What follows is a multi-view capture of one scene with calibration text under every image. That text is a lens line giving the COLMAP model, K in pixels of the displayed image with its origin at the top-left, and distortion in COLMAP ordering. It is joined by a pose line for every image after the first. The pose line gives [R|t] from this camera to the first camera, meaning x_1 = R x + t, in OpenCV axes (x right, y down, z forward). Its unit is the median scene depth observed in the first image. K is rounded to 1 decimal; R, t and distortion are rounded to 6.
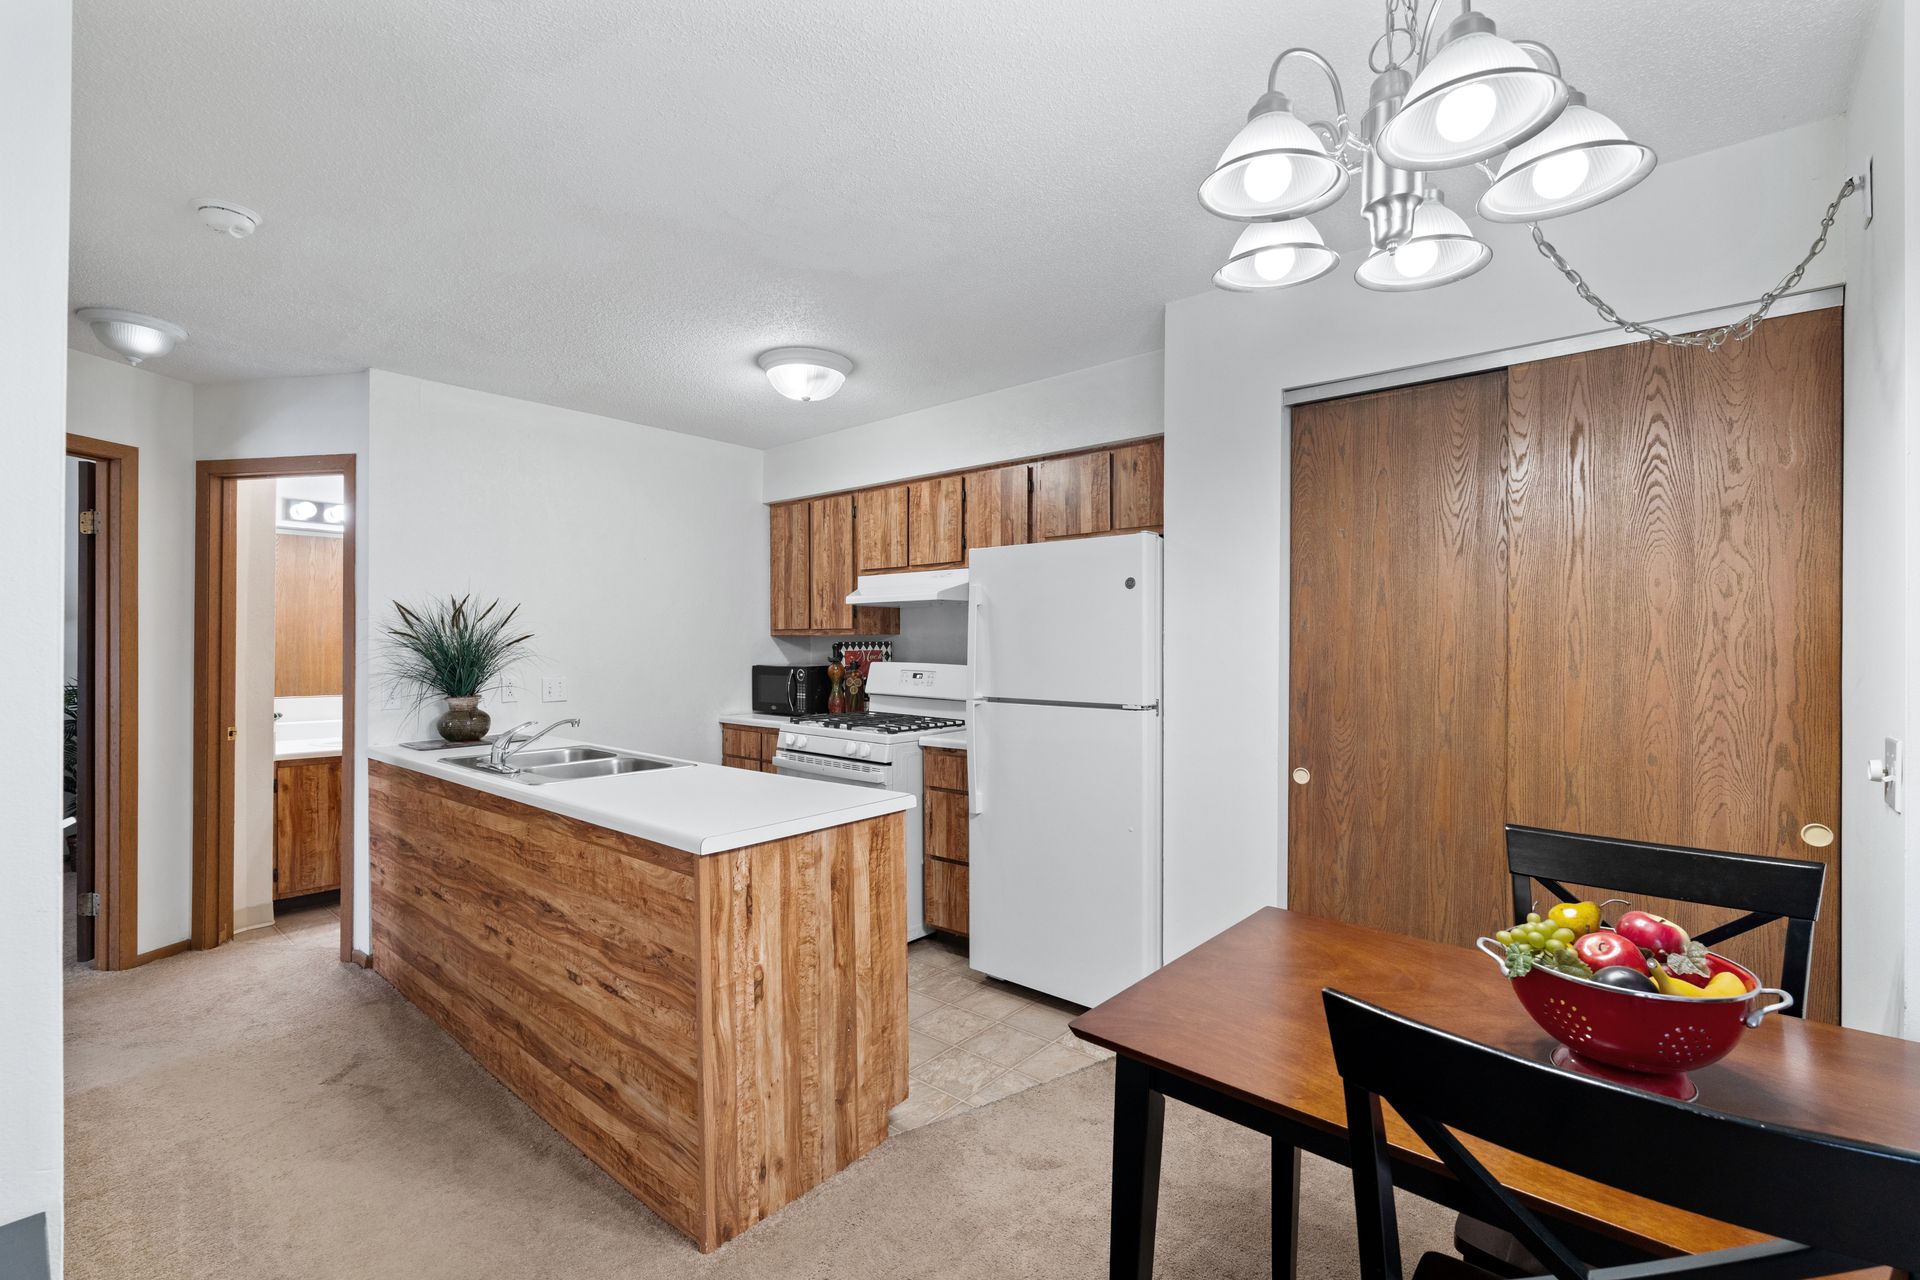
lens RADIAL K [[838.3, 0, 956.3], [0, 838.3, 645.5], [0, 0, 1]] dist [-0.007437, 0.000090]
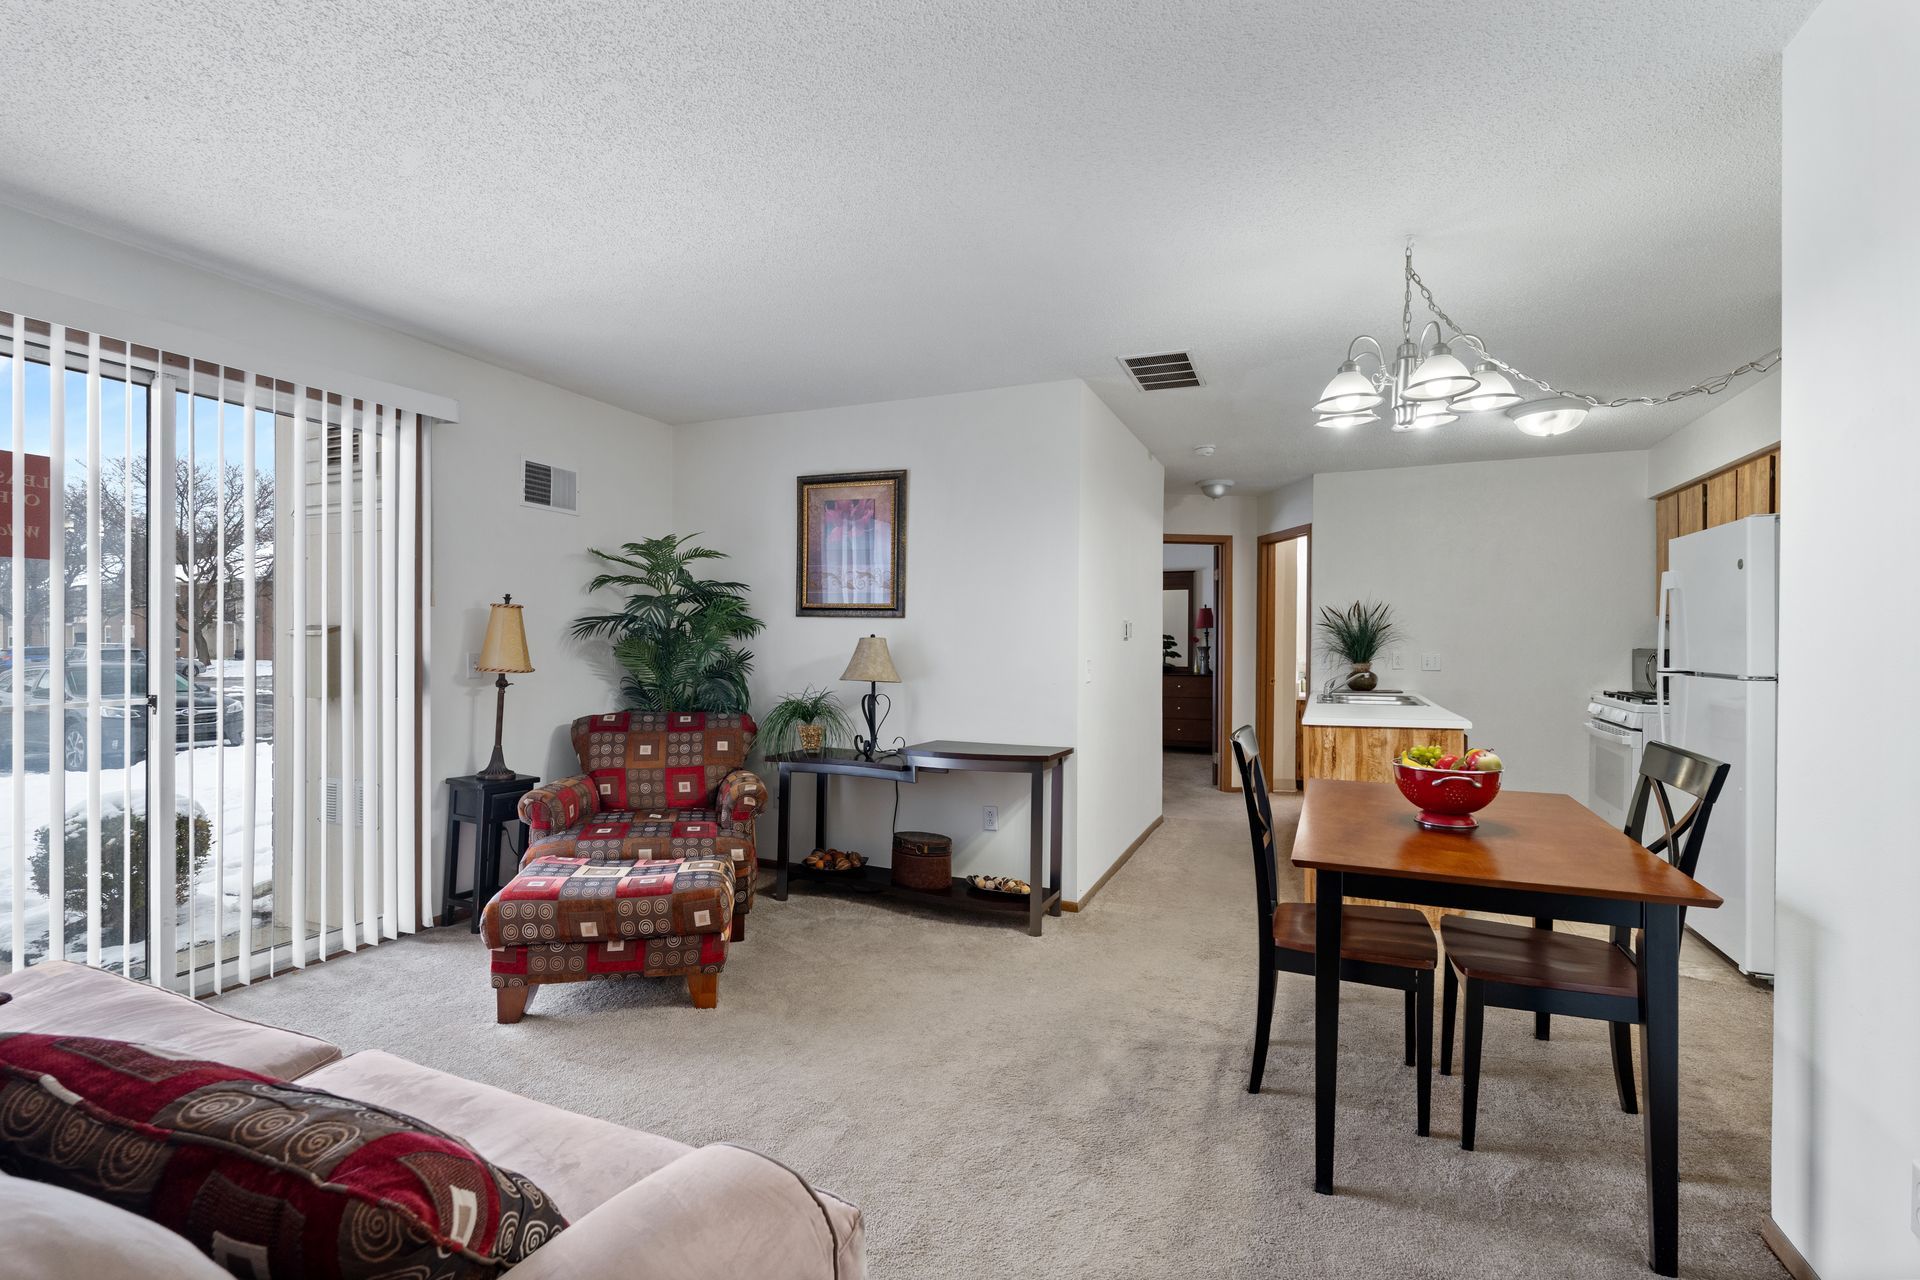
lens RADIAL K [[838.3, 0, 955.0], [0, 838.3, 640.5], [0, 0, 1]] dist [-0.007437, 0.000090]
pose [[0.297598, -0.003792, -0.954684, 0.758069], [0.000159, 0.999992, -0.003923, 0.023979], [0.954691, 0.001016, 0.297597, -0.244159]]
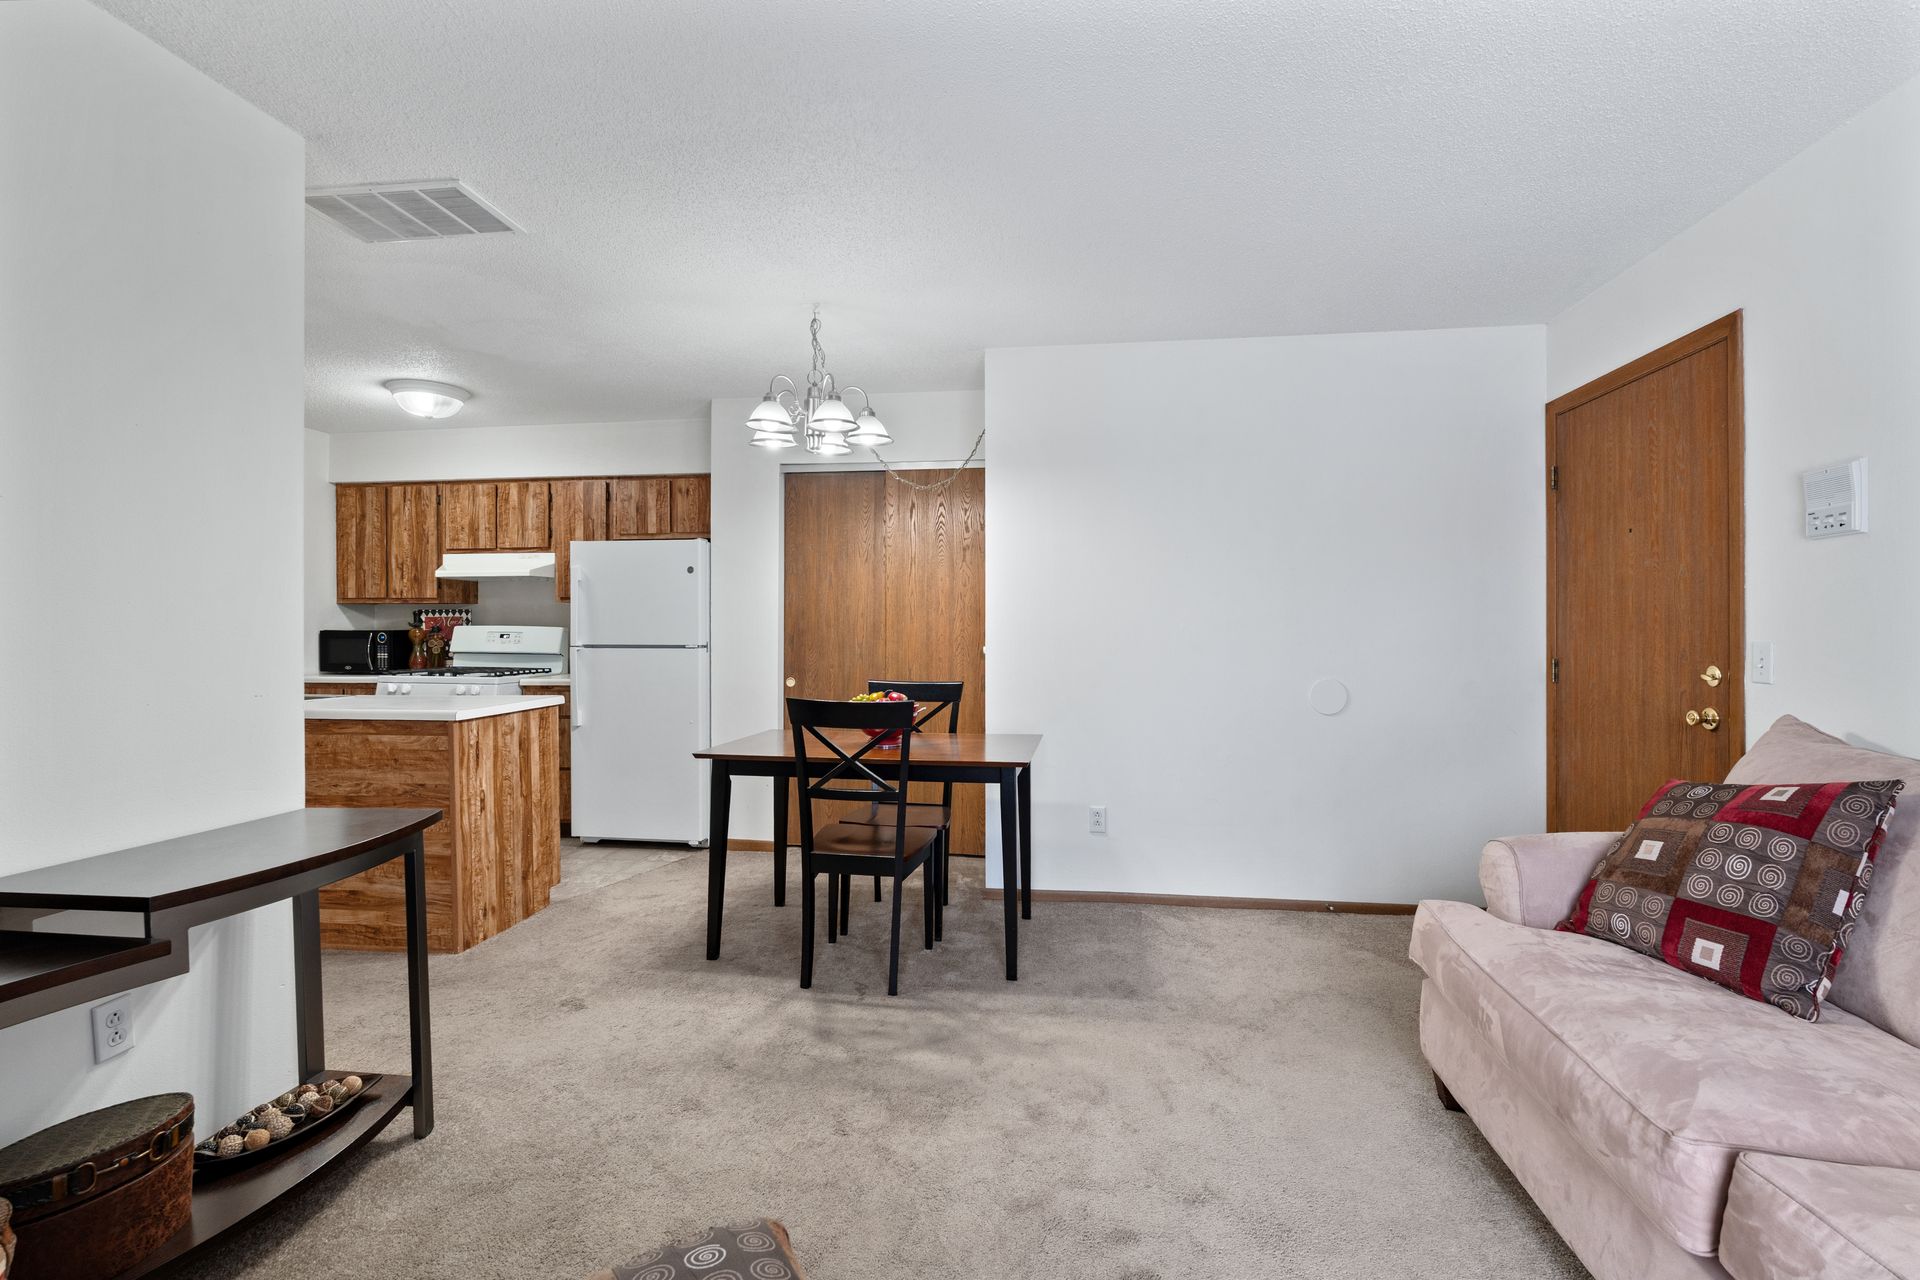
lens RADIAL K [[838.3, 0, 961.8], [0, 838.3, 629.8], [0, 0, 1]] dist [-0.007437, 0.000090]
pose [[0.839979, -0.003048, 0.542610, -0.188637], [0.002016, 0.999995, 0.002497, 0.031416], [-0.542615, -0.001004, 0.839981, -0.527441]]
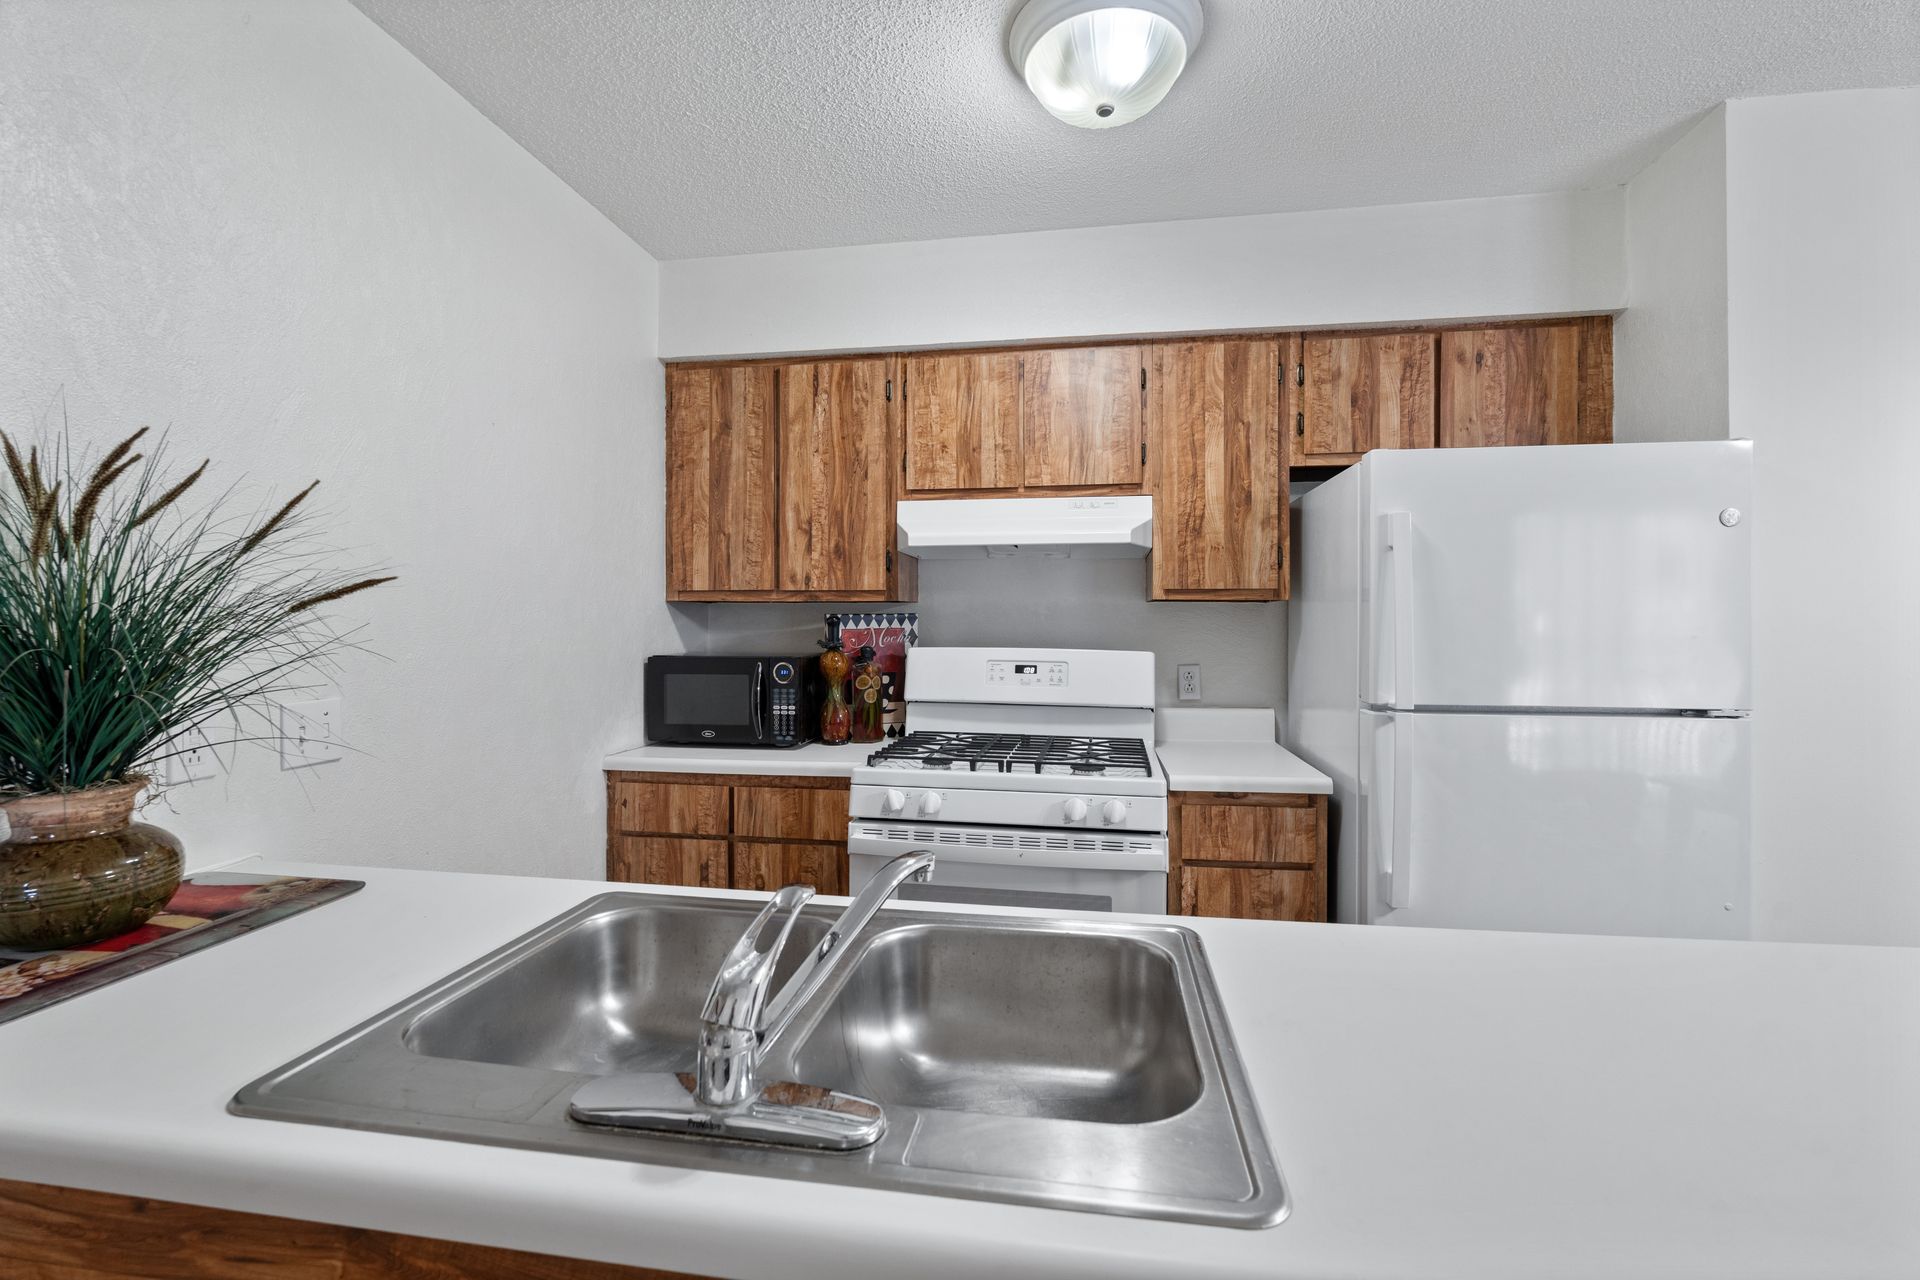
lens RADIAL K [[838.3, 0, 956.7], [0, 838.3, 621.3], [0, 0, 1]] dist [-0.007437, 0.000090]
pose [[0.850502, 0.003101, 0.525962, -0.513810], [0.000356, 0.999979, -0.006472, 0.006836], [-0.525971, 0.005692, 0.850483, 0.637275]]
